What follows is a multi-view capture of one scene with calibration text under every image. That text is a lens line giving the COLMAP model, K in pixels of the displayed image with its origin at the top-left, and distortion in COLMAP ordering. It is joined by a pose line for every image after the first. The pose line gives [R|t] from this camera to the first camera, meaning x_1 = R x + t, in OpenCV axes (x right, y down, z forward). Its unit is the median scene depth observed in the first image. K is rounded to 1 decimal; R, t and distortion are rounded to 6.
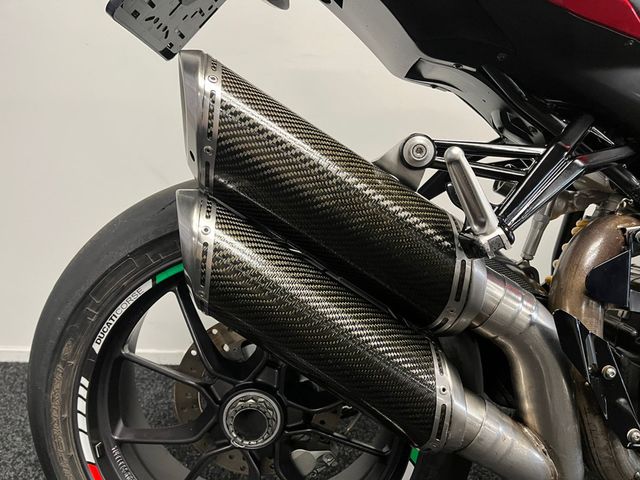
lens RADIAL K [[481.8, 0, 325.0], [0, 481.8, 245.3], [0, 0, 1]] dist [0.076550, -0.104283]
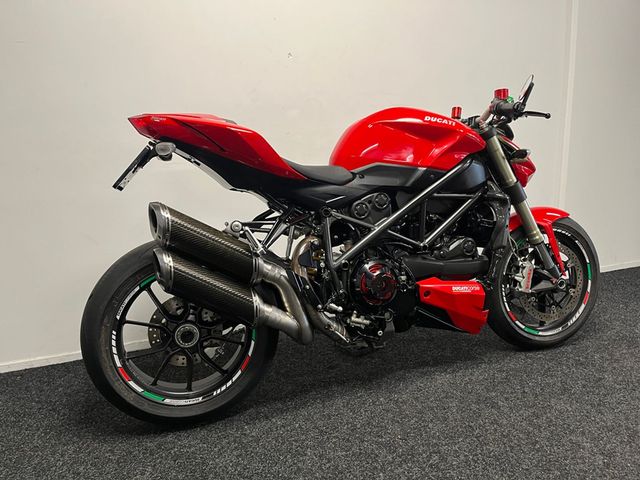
lens RADIAL K [[481.8, 0, 316.8], [0, 481.8, 243.0], [0, 0, 1]] dist [0.076550, -0.104283]
pose [[0.947528, -0.136635, 0.289003, -0.203021], [0.149282, 0.988548, -0.022071, 0.050391], [-0.282677, 0.064056, 0.957074, -1.856464]]
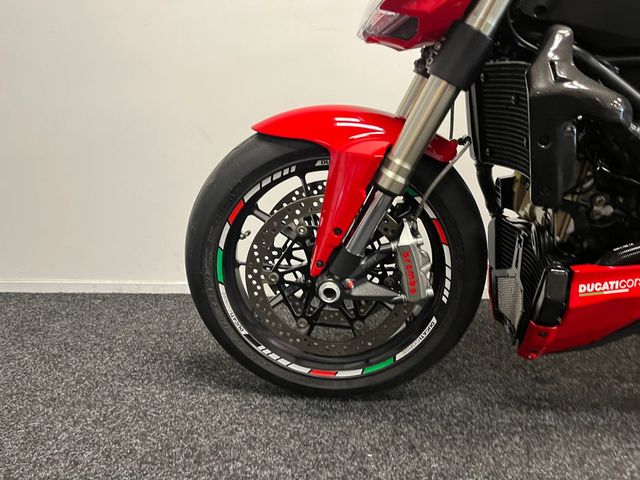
lens RADIAL K [[481.8, 0, 315.9], [0, 481.8, 233.8], [0, 0, 1]] dist [0.076550, -0.104283]
pose [[0.998699, -0.013491, -0.049170, 0.004420], [0.011321, 0.998961, -0.044155, 0.383948], [0.049715, 0.043541, 0.997814, -0.432563]]
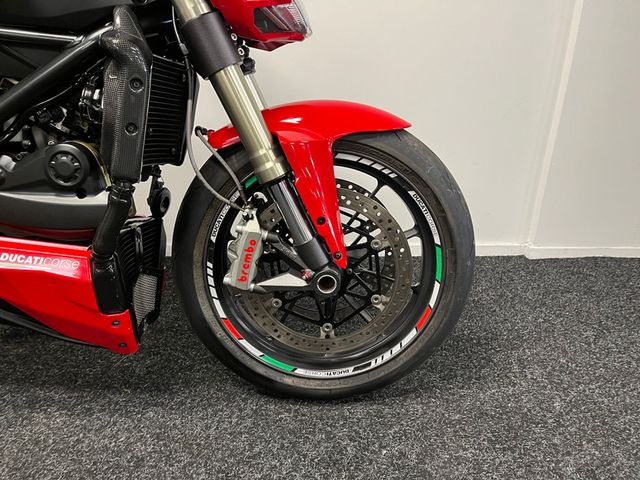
lens RADIAL K [[481.8, 0, 325.5], [0, 481.8, 242.7], [0, 0, 1]] dist [0.076550, -0.104283]
pose [[0.999316, -0.019522, 0.031410, 2.463288], [0.015000, 0.990284, 0.138249, 0.193721], [-0.033804, -0.137683, 0.989899, -0.414432]]
